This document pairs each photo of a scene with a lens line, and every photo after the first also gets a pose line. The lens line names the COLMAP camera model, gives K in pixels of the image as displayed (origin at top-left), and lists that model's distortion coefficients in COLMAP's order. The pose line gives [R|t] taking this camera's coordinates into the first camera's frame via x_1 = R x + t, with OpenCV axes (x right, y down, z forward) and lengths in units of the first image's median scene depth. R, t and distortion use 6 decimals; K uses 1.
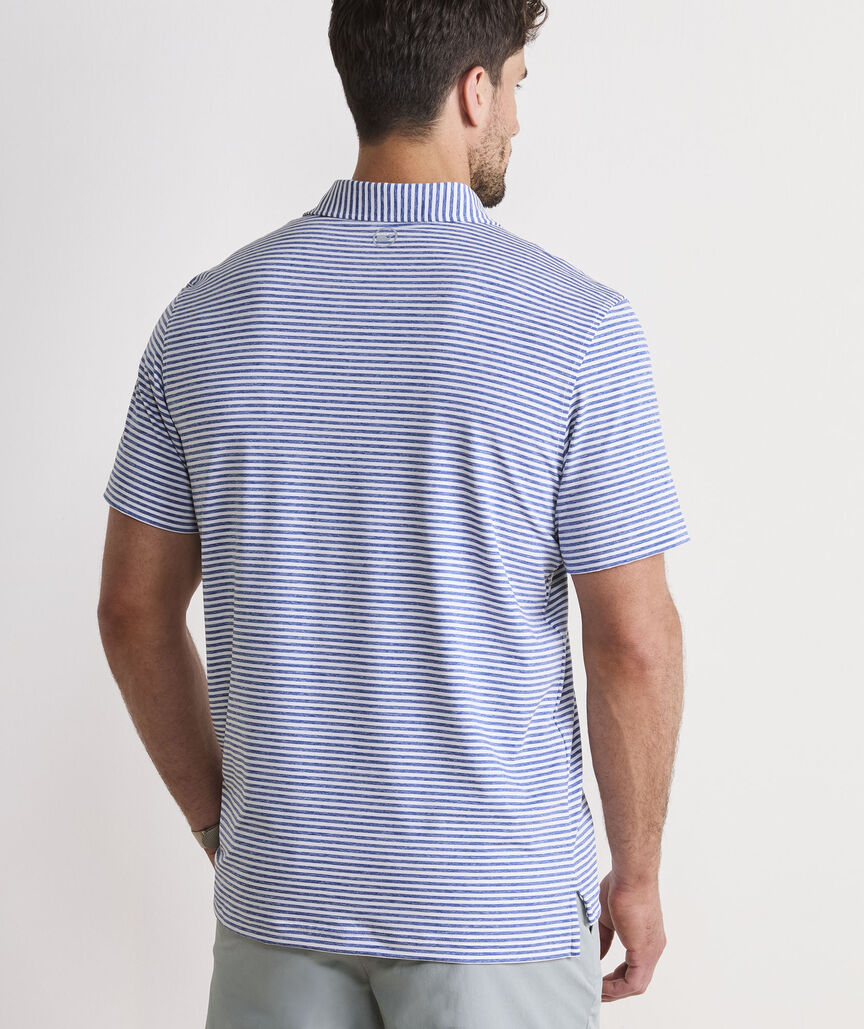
lens RADIAL K [[3221.0, 0, 432.2], [0, 3221.0, 514.3], [0, 0, 1]] dist [-0.118955, 0.000000]
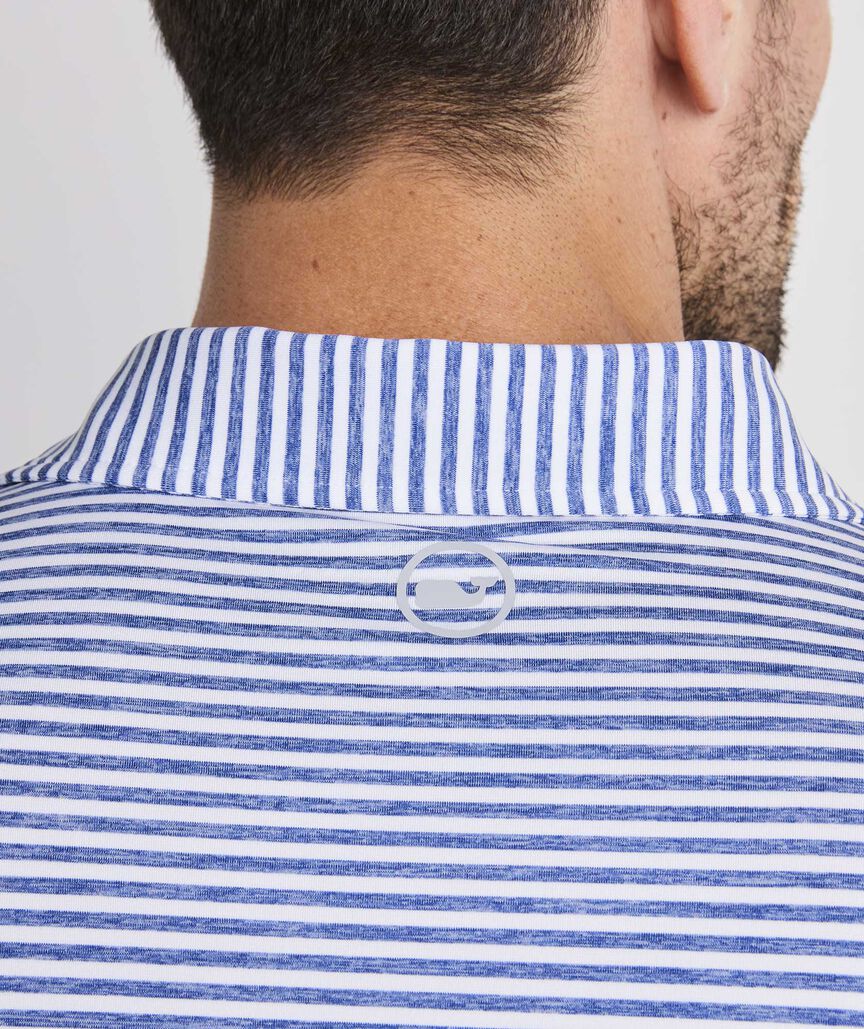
lens RADIAL K [[3221.0, 0, 431.4], [0, 3221.0, 515.5], [0, 0, 1]] dist [-0.118955, 0.000000]
pose [[0.941384, -0.015765, 0.336970, -0.089864], [0.025323, 0.999391, -0.023987, -0.085972], [-0.336386, 0.031114, 0.941210, 0.795150]]
